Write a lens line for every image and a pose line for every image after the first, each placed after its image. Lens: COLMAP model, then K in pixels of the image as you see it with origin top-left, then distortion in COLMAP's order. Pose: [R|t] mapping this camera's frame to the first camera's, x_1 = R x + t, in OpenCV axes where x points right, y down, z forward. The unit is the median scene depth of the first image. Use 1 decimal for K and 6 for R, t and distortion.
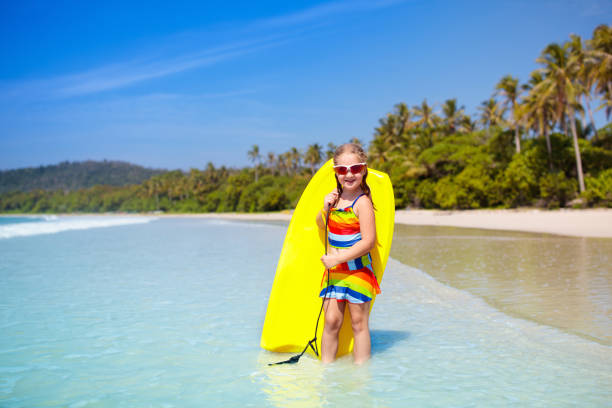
lens RADIAL K [[697.2, 0, 288.3], [0, 697.2, 178.8], [0, 0, 1]] dist [0.005754, -0.014574]
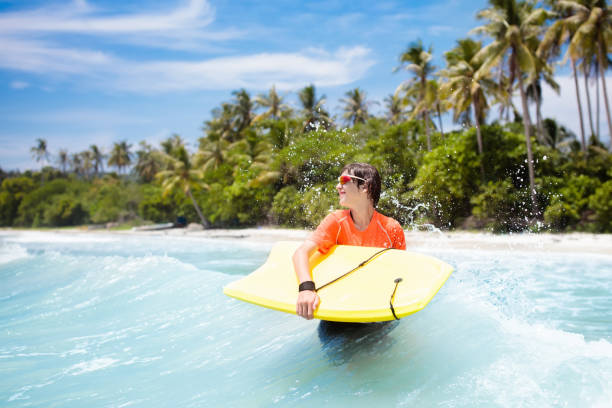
lens RADIAL K [[730.6, 0, 337.6], [0, 730.6, 205.8], [0, 0, 1]] dist [0.002299, 0.006591]
pose [[0.944997, 0.013260, 0.326809, -0.001538], [-0.020547, 0.999611, 0.018854, 0.002787], [-0.326432, -0.024532, 0.944902, 0.152004]]
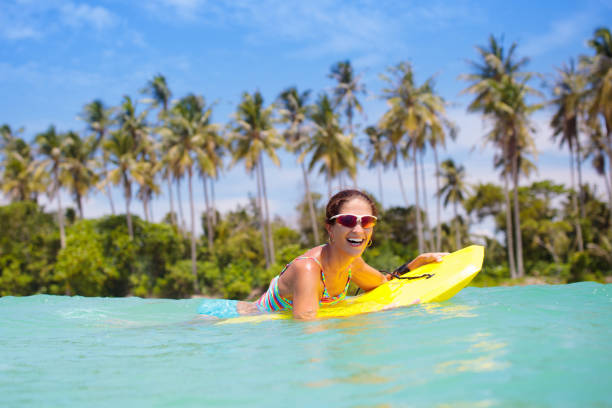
lens RADIAL K [[825.4, 0, 286.1], [0, 825.4, 178.5], [0, 0, 1]] dist [0.003446, -0.005033]
pose [[0.363821, 0.139592, 0.920950, -0.183691], [-0.004501, 0.988959, -0.148122, 0.014981], [-0.931458, 0.049745, 0.360432, 0.219390]]
